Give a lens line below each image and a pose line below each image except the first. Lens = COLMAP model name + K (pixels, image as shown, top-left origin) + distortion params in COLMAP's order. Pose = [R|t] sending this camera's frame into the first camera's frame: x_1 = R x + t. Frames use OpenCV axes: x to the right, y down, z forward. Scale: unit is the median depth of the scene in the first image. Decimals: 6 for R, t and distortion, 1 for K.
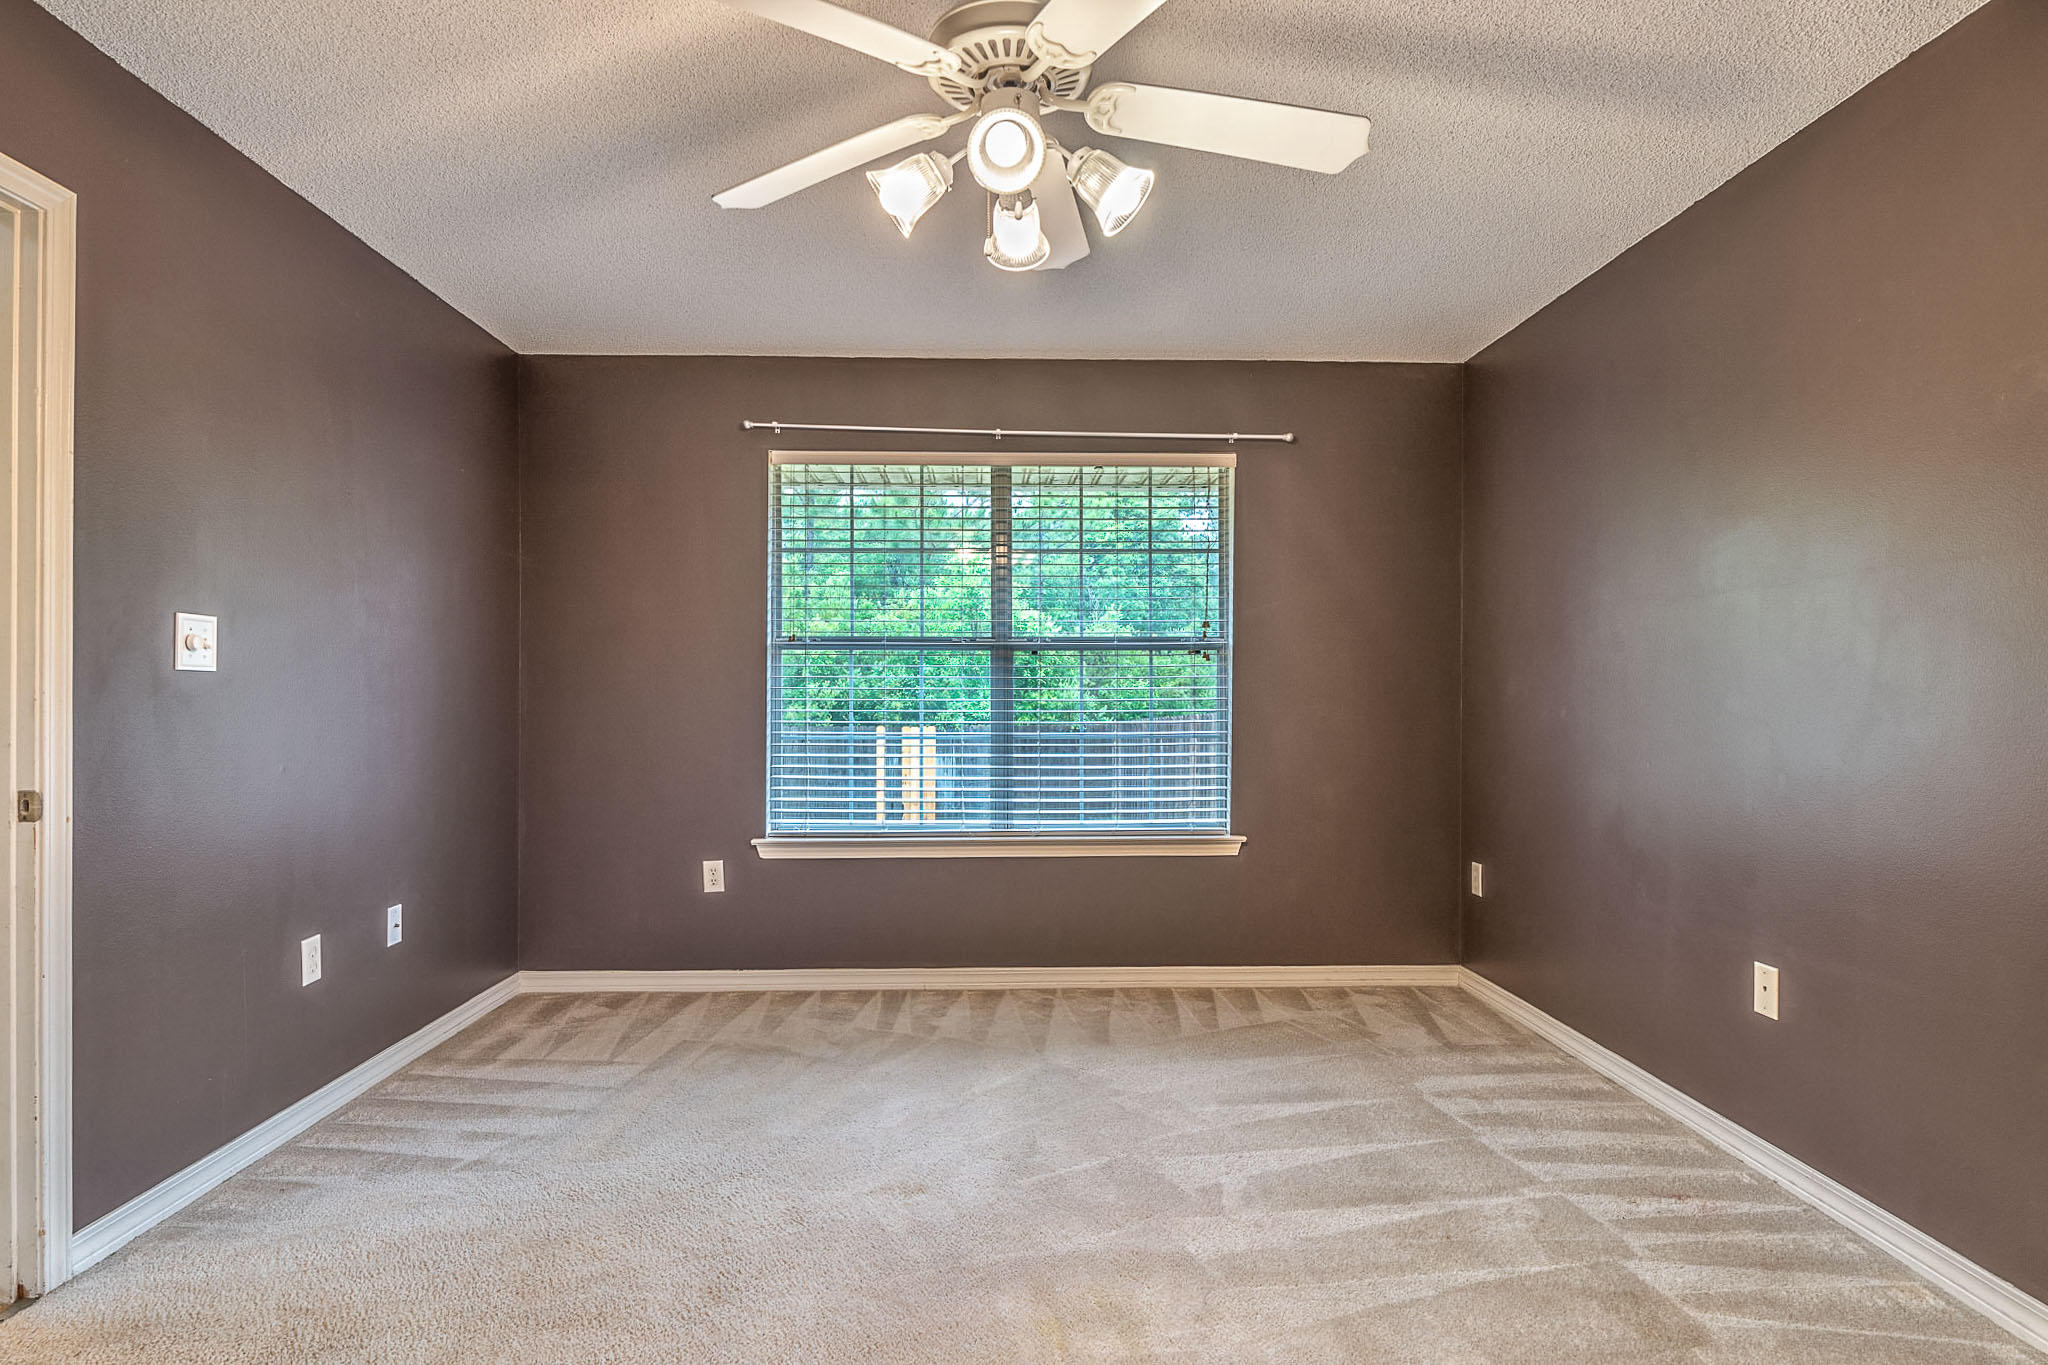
lens RADIAL K [[1091.6, 0, 1006.8], [0, 1091.6, 679.7], [0, 0, 1]] dist [-0.001760, -0.001935]
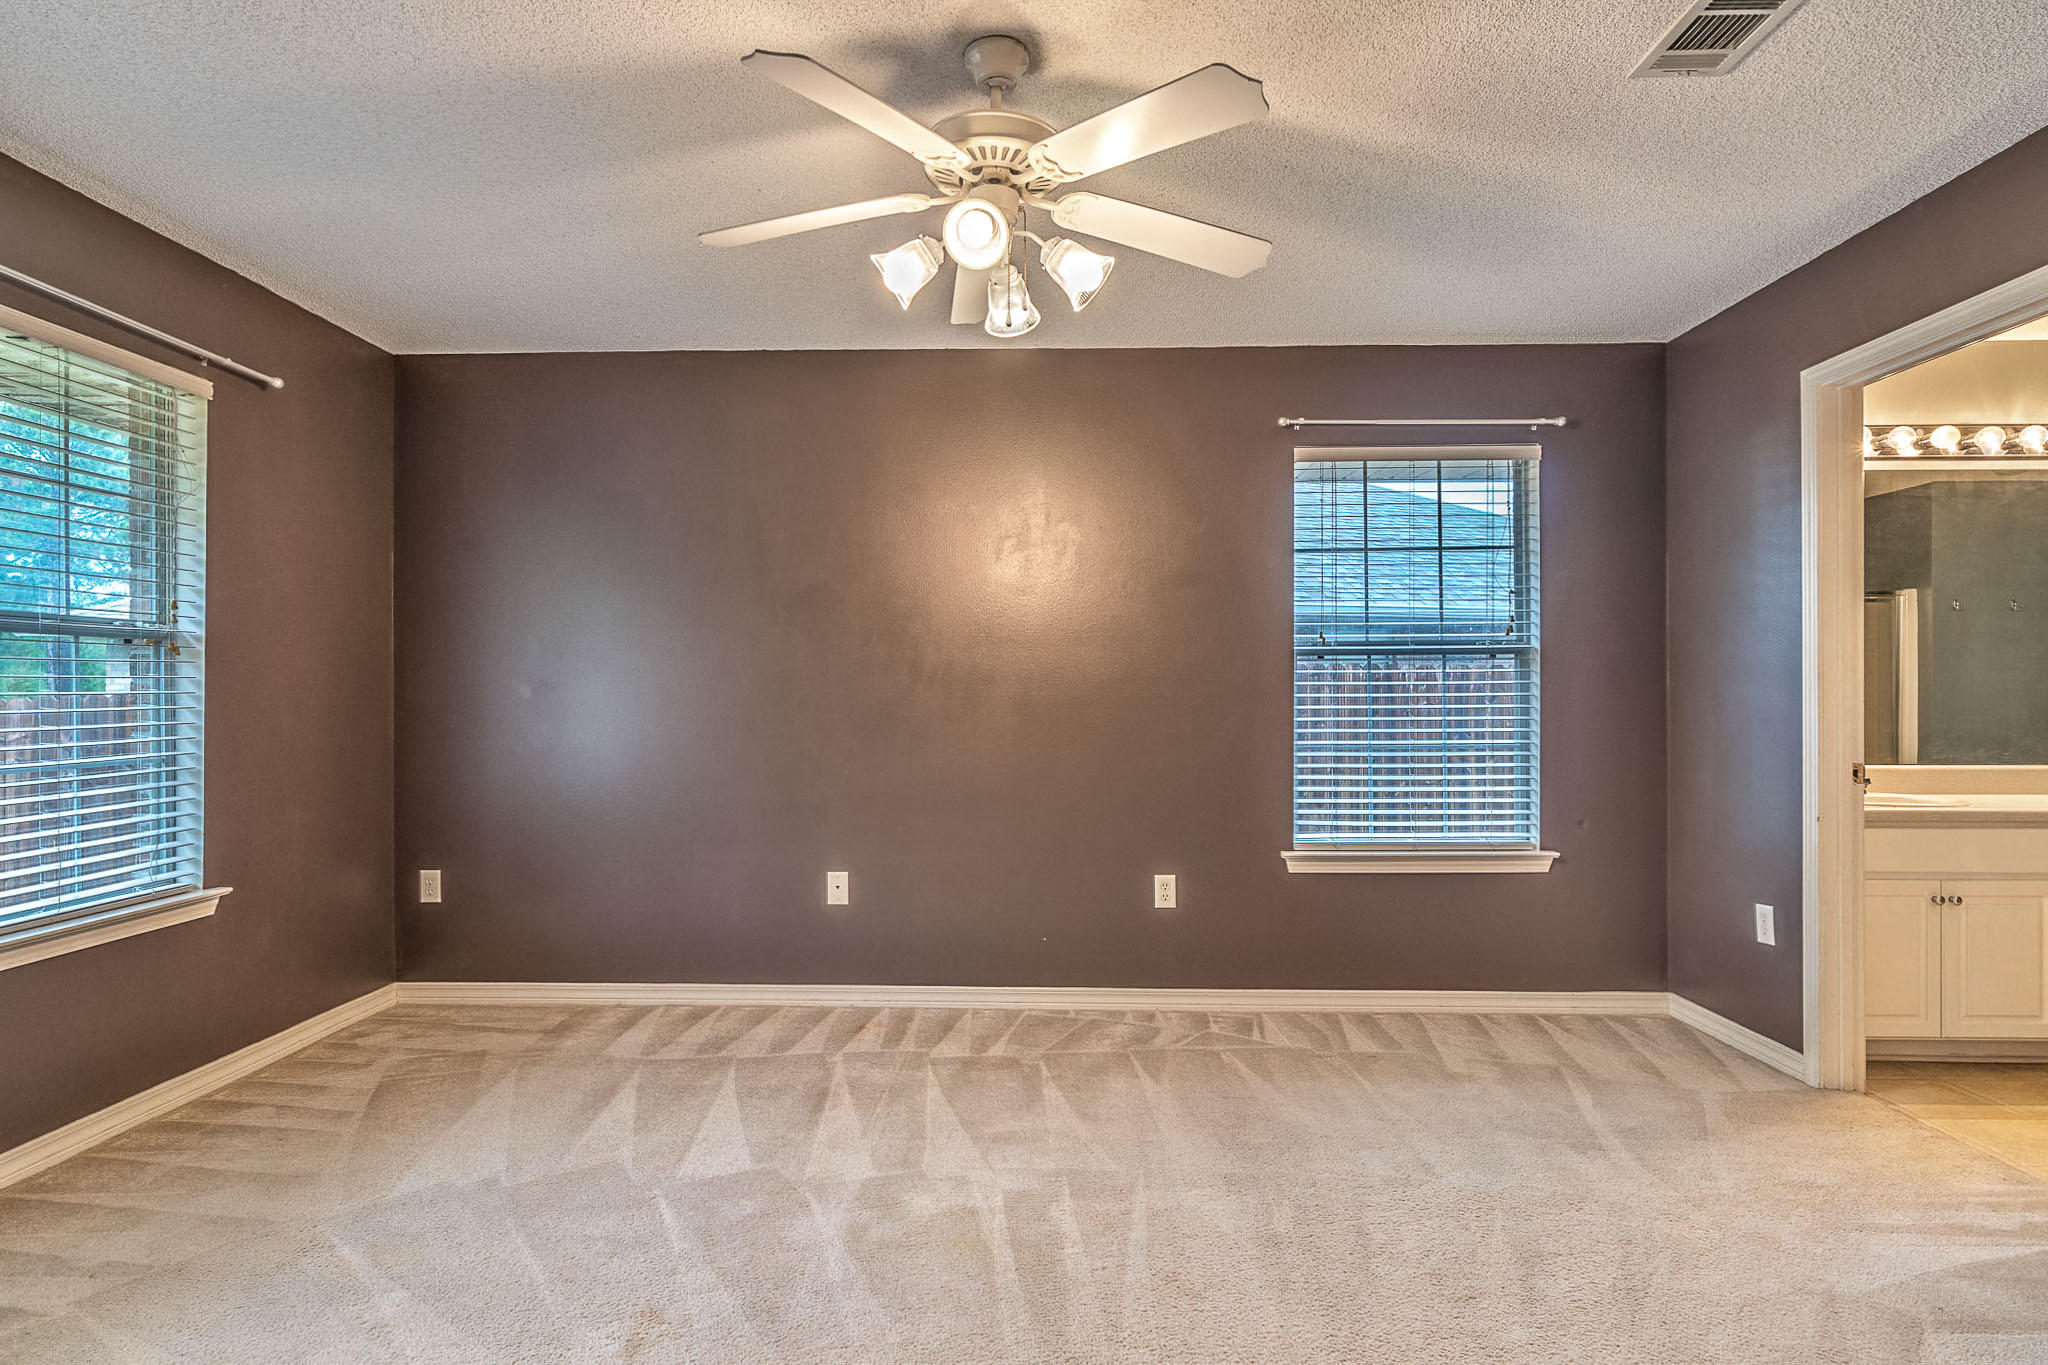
lens RADIAL K [[1091.6, 0, 1004.9], [0, 1091.6, 677.0], [0, 0, 1]] dist [-0.001760, -0.001935]
pose [[0.079169, 0.012006, 0.996789, -0.636386], [0.002949, 0.999920, -0.012278, 0.010357], [-0.996857, 0.003912, 0.079127, 0.505751]]
